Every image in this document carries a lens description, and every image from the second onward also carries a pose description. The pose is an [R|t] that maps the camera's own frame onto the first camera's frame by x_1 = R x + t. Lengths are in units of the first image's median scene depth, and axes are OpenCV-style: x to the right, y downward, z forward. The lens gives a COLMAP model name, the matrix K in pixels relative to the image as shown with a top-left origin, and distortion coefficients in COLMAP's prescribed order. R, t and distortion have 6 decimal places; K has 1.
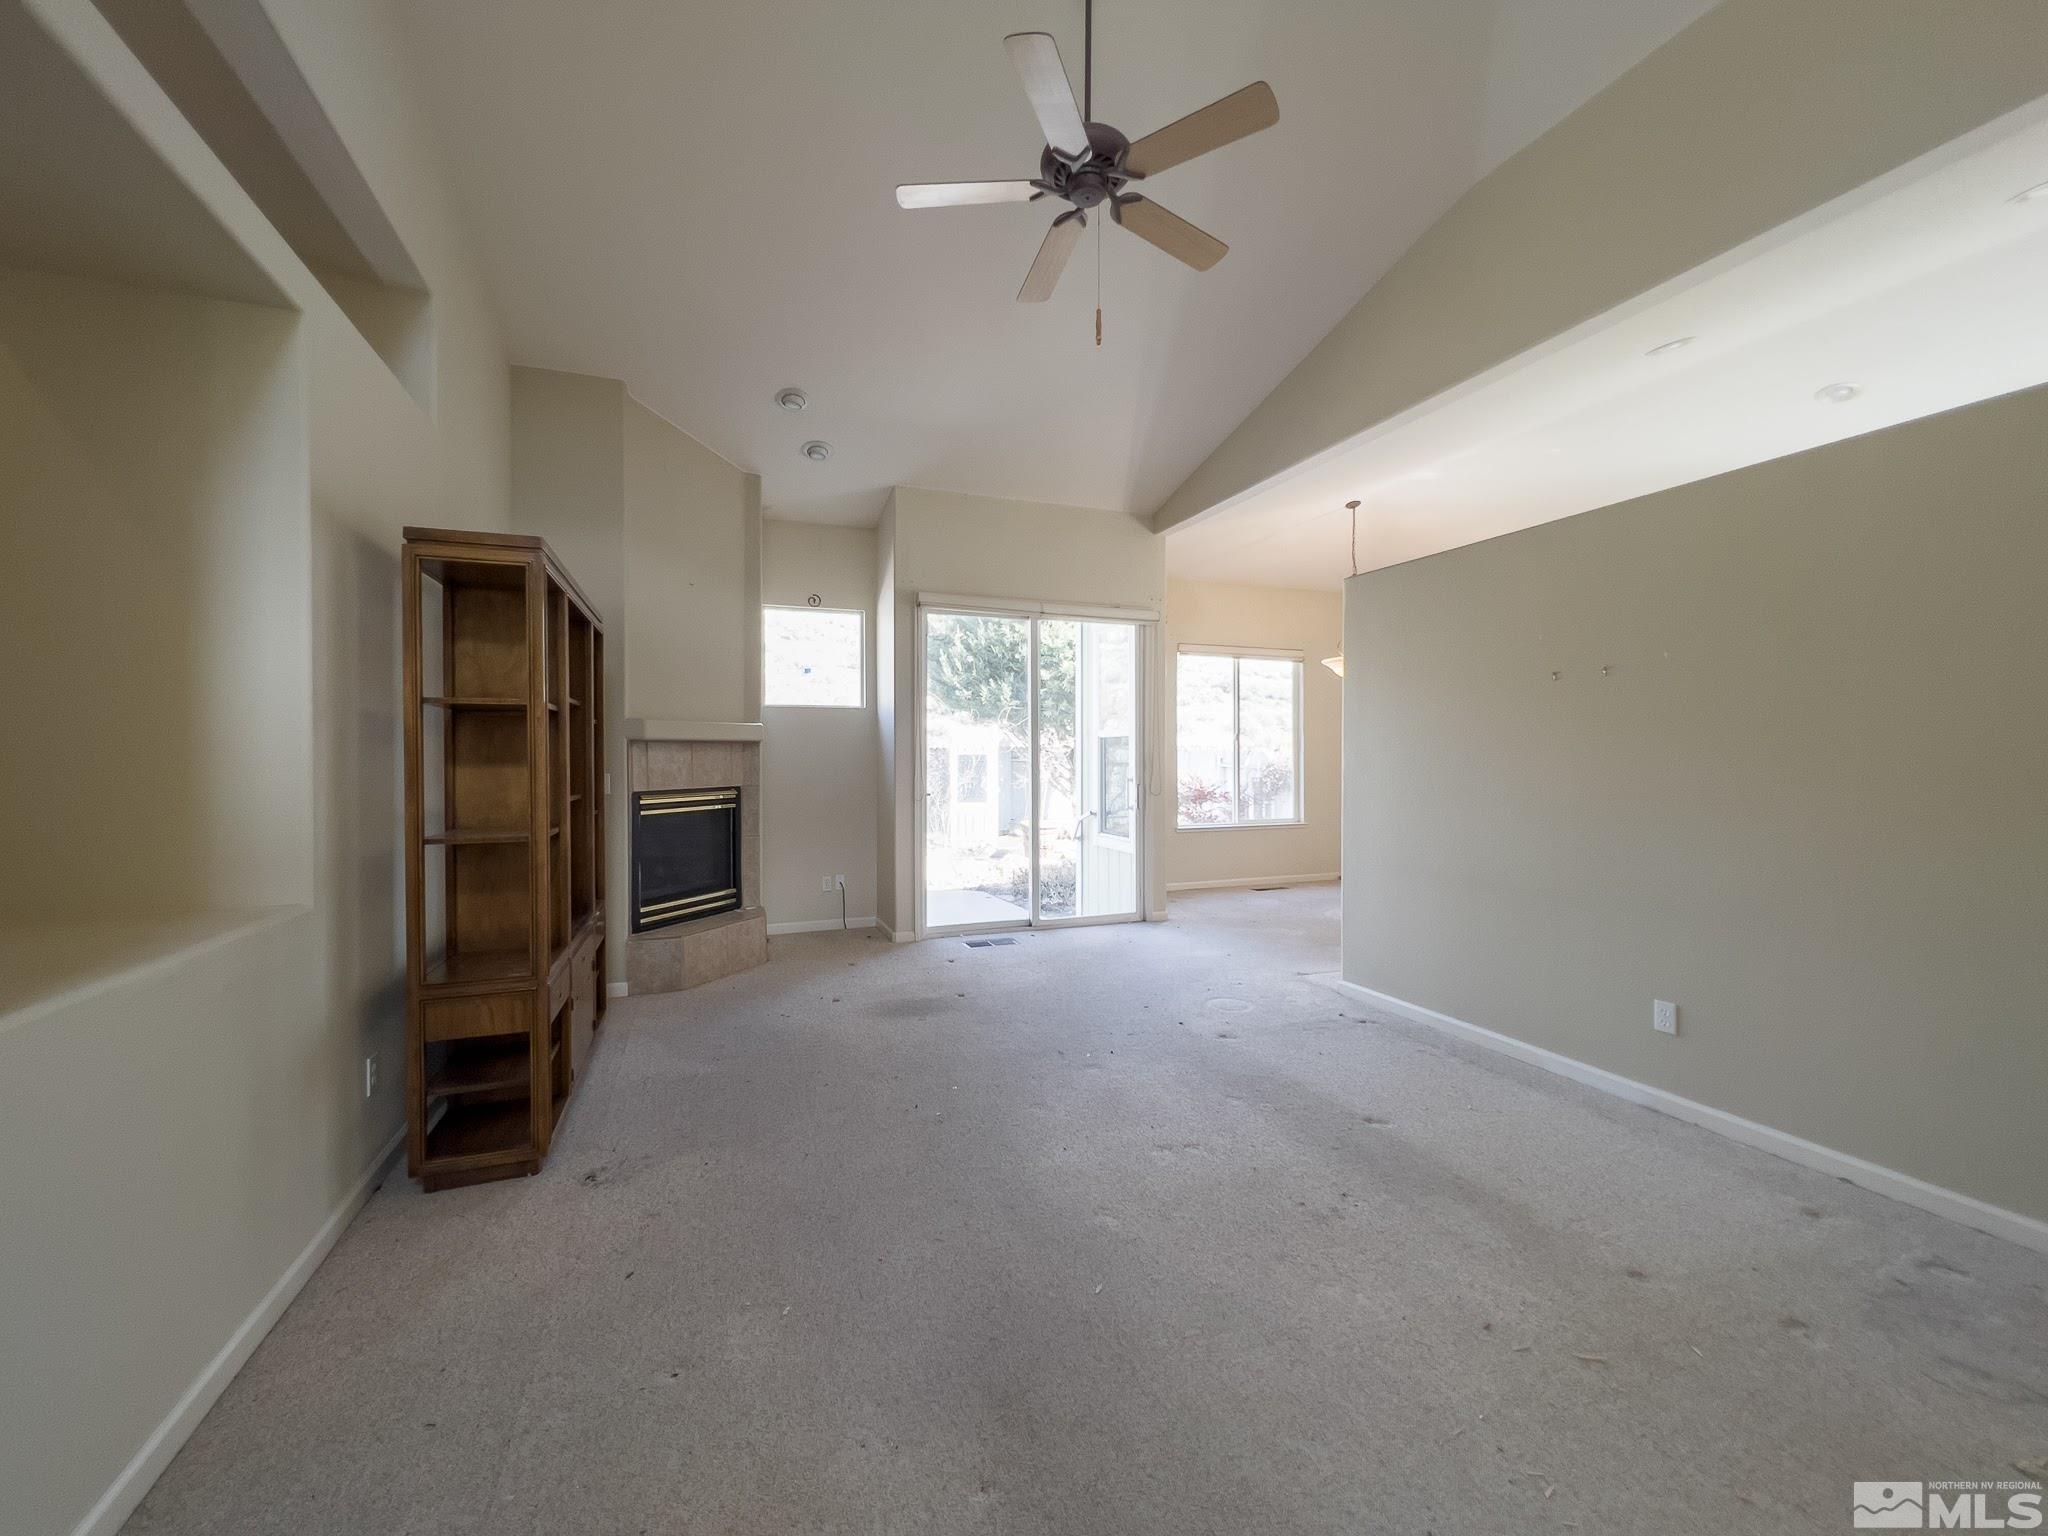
lens RADIAL K [[829.3, 0, 1021.3], [0, 829.3, 766.5], [0, 0, 1]] dist [-0.005992, 0.000646]
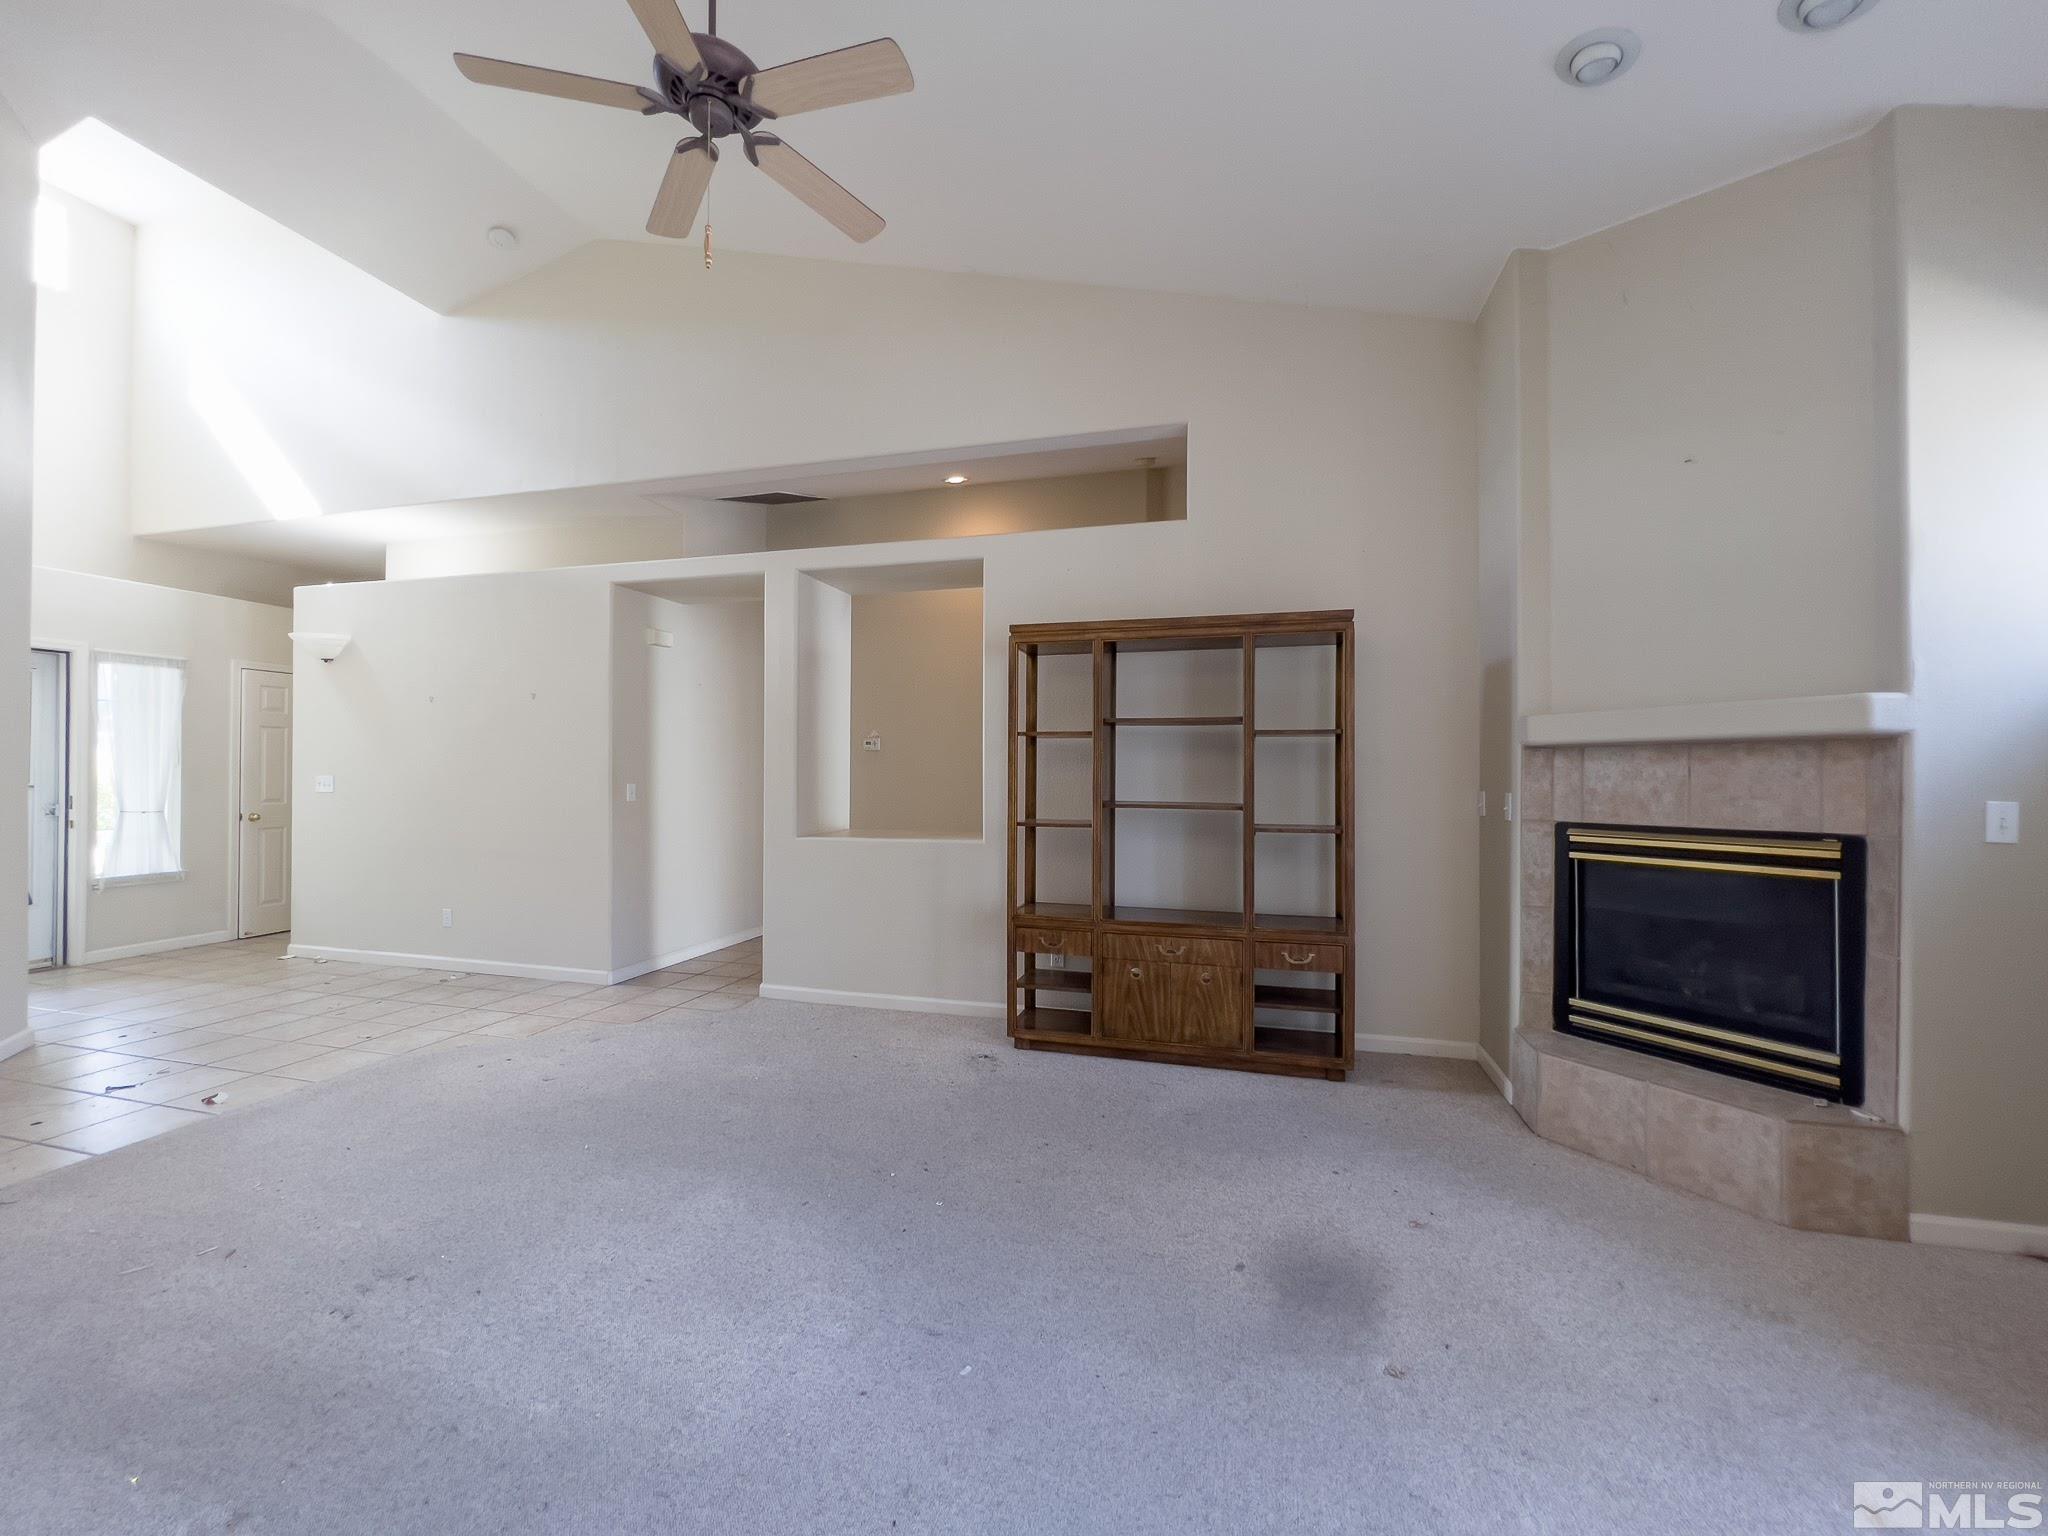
lens RADIAL K [[829.3, 0, 1029.3], [0, 829.3, 763.3], [0, 0, 1]] dist [-0.005992, 0.000646]
pose [[-0.596513, -0.008916, -0.802554, 0.305966], [-0.009863, 0.999944, -0.003779, -0.009537], [0.802543, 0.005661, -0.596567, 0.955879]]
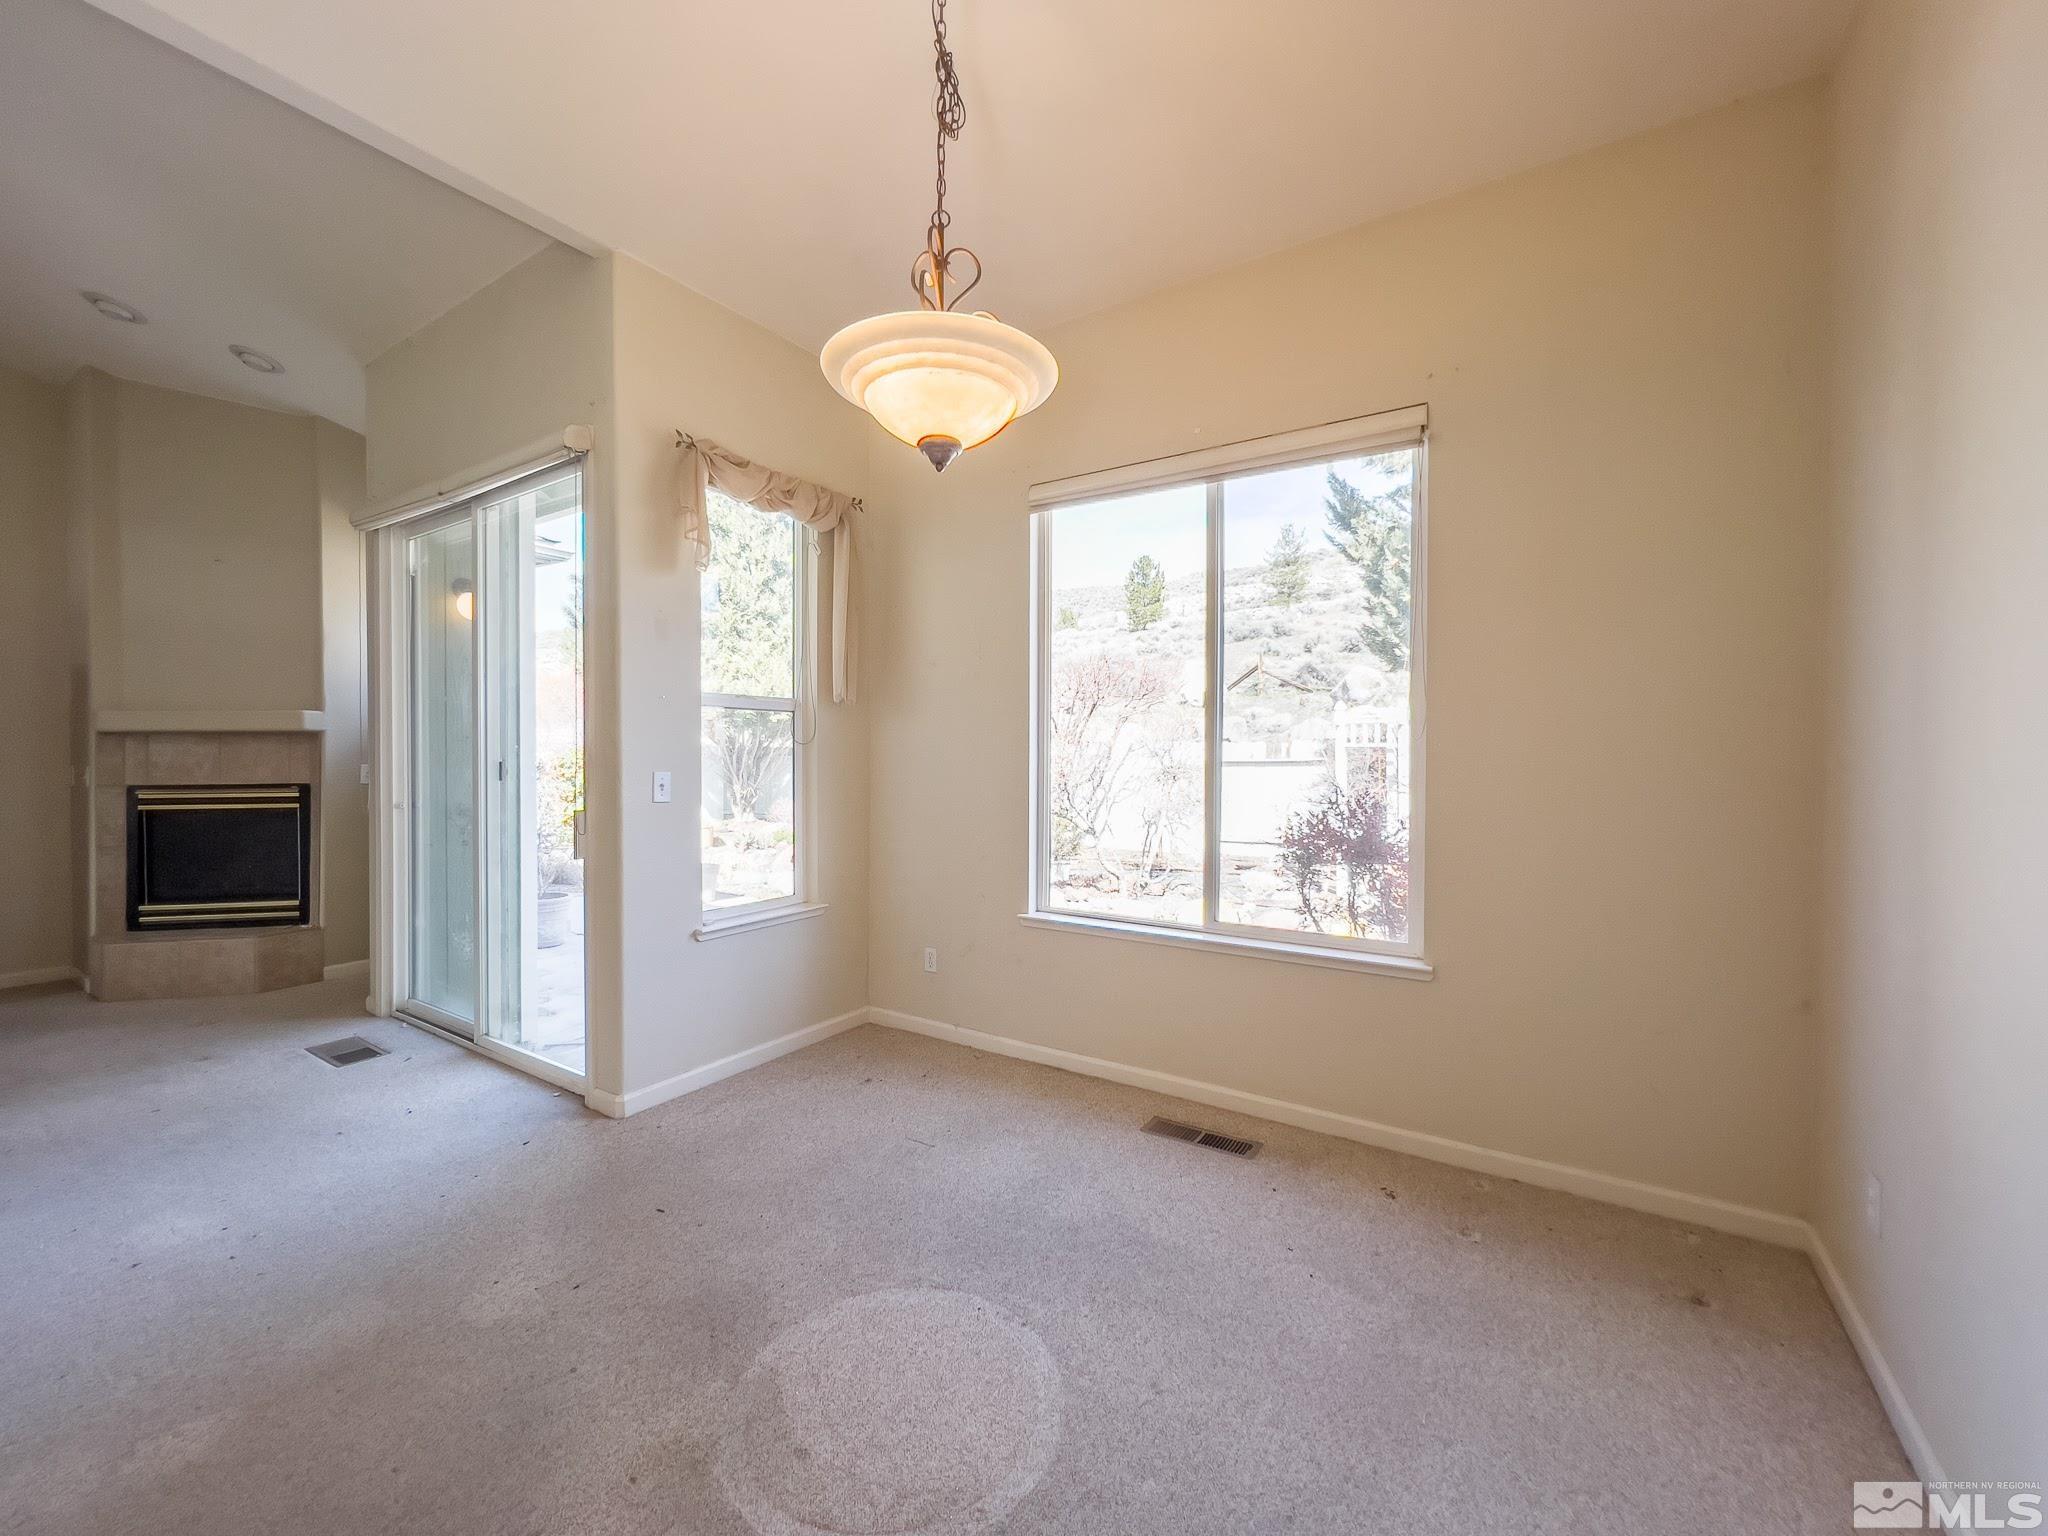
lens RADIAL K [[829.3, 0, 1027.2], [0, 829.3, 761.4], [0, 0, 1]] dist [-0.005992, 0.000646]
pose [[0.577787, 0.013936, -0.816069, 0.844749], [-0.009111, 0.999902, 0.010624, -0.016117], [0.816137, 0.001297, 0.577857, 1.177941]]
